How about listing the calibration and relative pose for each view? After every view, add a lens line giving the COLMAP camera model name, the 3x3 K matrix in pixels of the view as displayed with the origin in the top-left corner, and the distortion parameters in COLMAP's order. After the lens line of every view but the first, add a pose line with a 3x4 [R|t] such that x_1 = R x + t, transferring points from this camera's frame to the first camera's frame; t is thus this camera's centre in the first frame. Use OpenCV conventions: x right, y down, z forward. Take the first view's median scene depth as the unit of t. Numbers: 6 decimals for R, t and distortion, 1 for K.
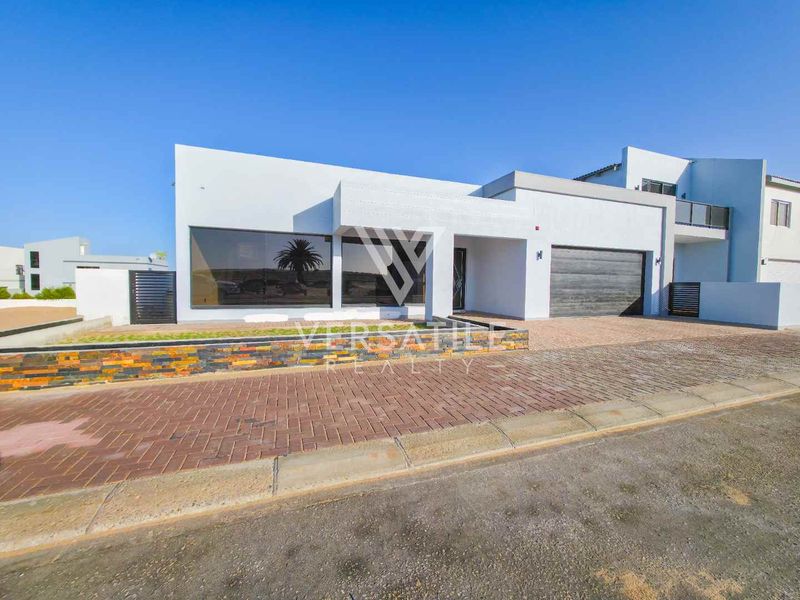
lens RADIAL K [[327.4, 0, 401.0], [0, 327.4, 298.7], [0, 0, 1]] dist [0.001826, 0.000167]
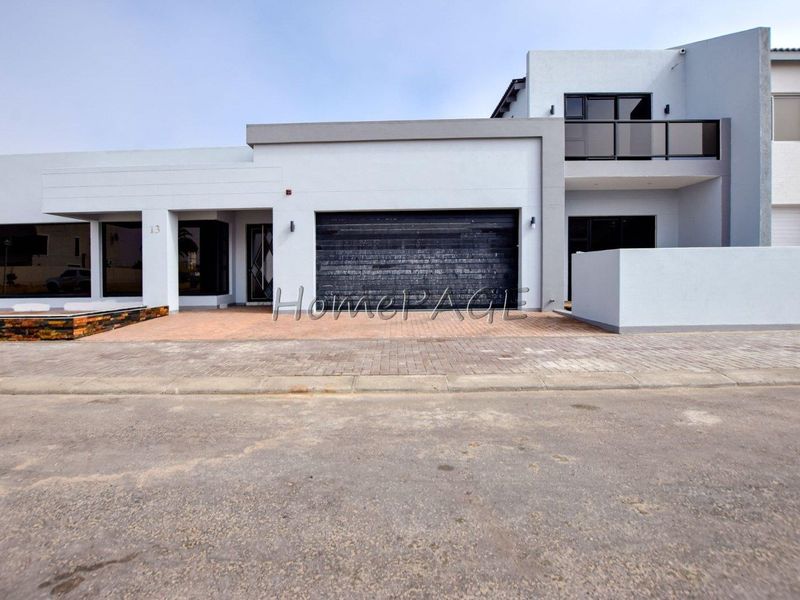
lens RADIAL K [[407.6, 0, 400.8], [0, 407.6, 297.1], [0, 0, 1]] dist [-0.033118, 0.002919]
pose [[0.934153, -0.007119, -0.356802, 2.145979], [0.011262, 0.999891, 0.009536, 0.050749], [0.356695, -0.012927, 0.934131, 0.441327]]
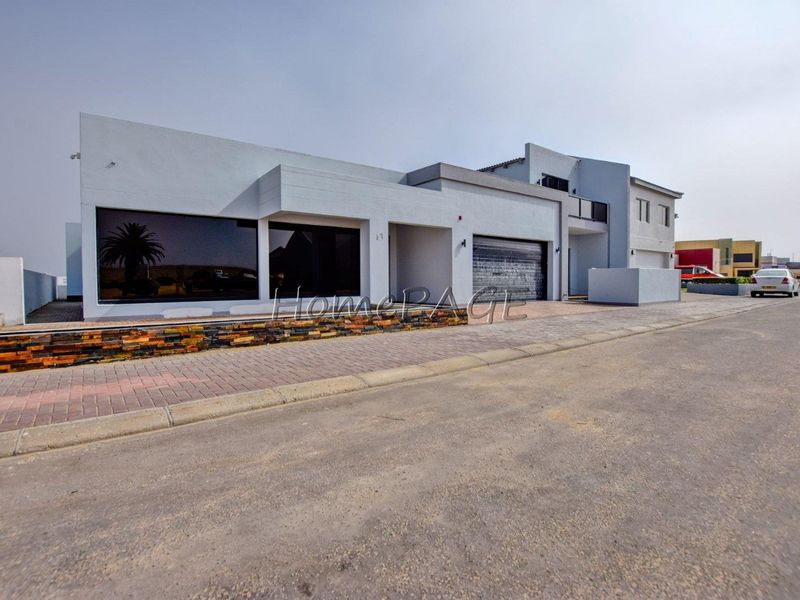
lens RADIAL K [[407.6, 0, 403.2], [0, 407.6, 298.1], [0, 0, 1]] dist [-0.033118, 0.002919]
pose [[0.953665, -0.031293, 0.299238, -0.335160], [0.031174, 0.999501, 0.005173, 0.061734], [-0.299251, 0.004395, 0.954164, -0.398667]]
